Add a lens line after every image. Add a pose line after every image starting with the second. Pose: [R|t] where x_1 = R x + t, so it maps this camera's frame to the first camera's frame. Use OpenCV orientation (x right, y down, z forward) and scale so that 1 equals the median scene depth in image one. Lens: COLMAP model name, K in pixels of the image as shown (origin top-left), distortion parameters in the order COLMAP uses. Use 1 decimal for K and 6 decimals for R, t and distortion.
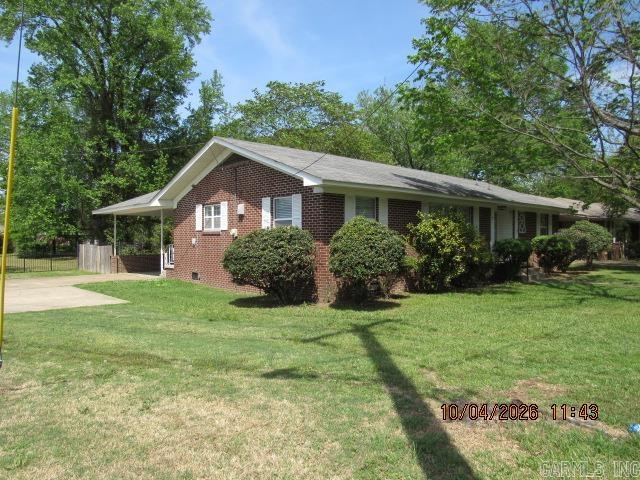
lens RADIAL K [[449.6, 0, 320.0], [0, 449.6, 240.0], [0, 0, 1]] dist [-0.002239, -0.003564]
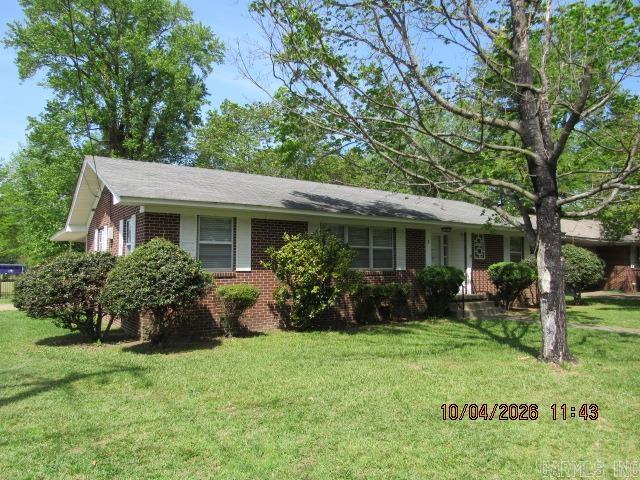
lens RADIAL K [[460.4, 0, 317.2], [0, 460.4, 240.3], [0, 0, 1]] dist [-0.007766, -0.001215]
pose [[0.992581, -0.010899, -0.121098, 0.267706], [0.003157, 0.997949, -0.063942, 0.003023], [0.121547, 0.063086, 0.990579, 0.112823]]
